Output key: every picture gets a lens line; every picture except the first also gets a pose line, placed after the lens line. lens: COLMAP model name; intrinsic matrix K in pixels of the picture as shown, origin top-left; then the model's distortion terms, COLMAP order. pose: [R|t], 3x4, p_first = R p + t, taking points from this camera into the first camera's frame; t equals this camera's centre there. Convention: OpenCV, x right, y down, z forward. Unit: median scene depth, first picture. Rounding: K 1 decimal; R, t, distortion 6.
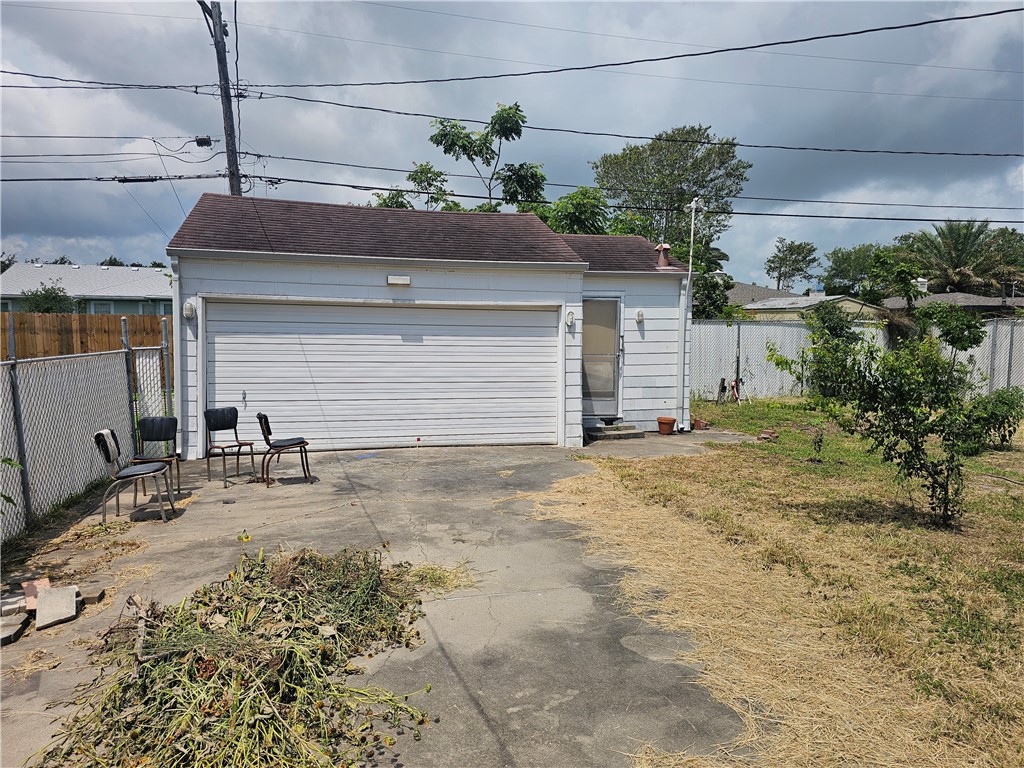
lens RADIAL K [[680.8, 0, 512.9], [0, 680.8, 372.2], [0, 0, 1]] dist [0.065570, -0.064873]
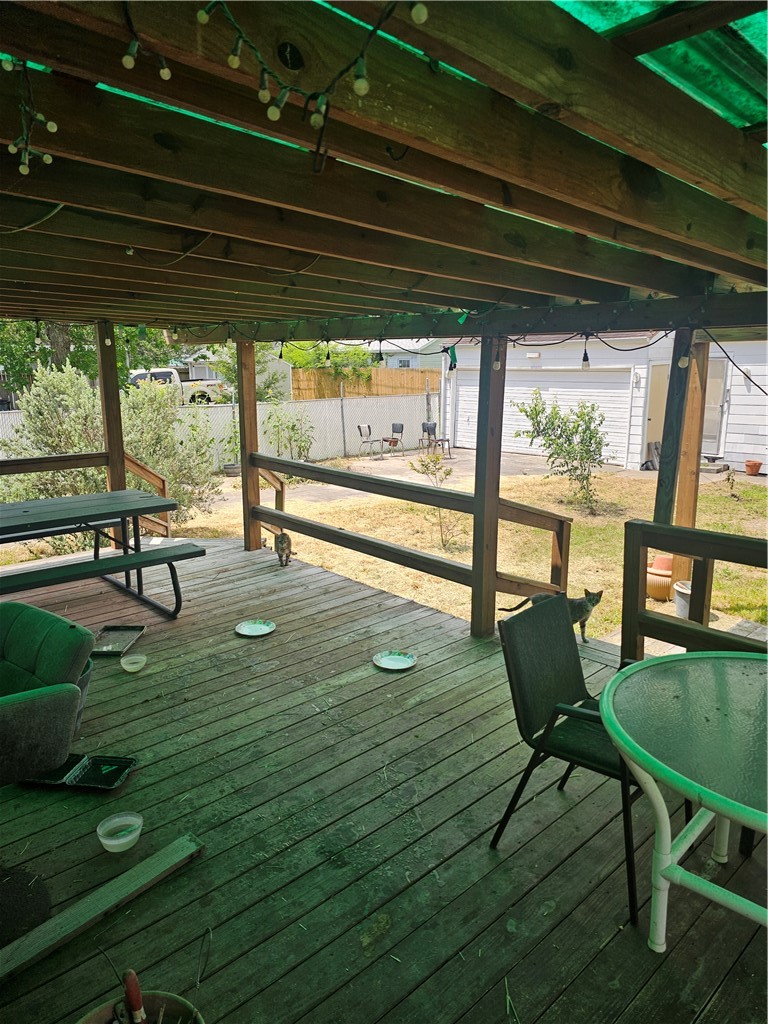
lens RADIAL K [[680.8, 0, 385.1], [0, 680.8, 507.1], [0, 0, 1]] dist [0.065570, -0.064873]
pose [[0.488427, 0.167585, -0.856361, 1.117286], [-0.046189, 0.984974, 0.166410, -0.027798], [0.871381, -0.041725, 0.488829, -0.157559]]
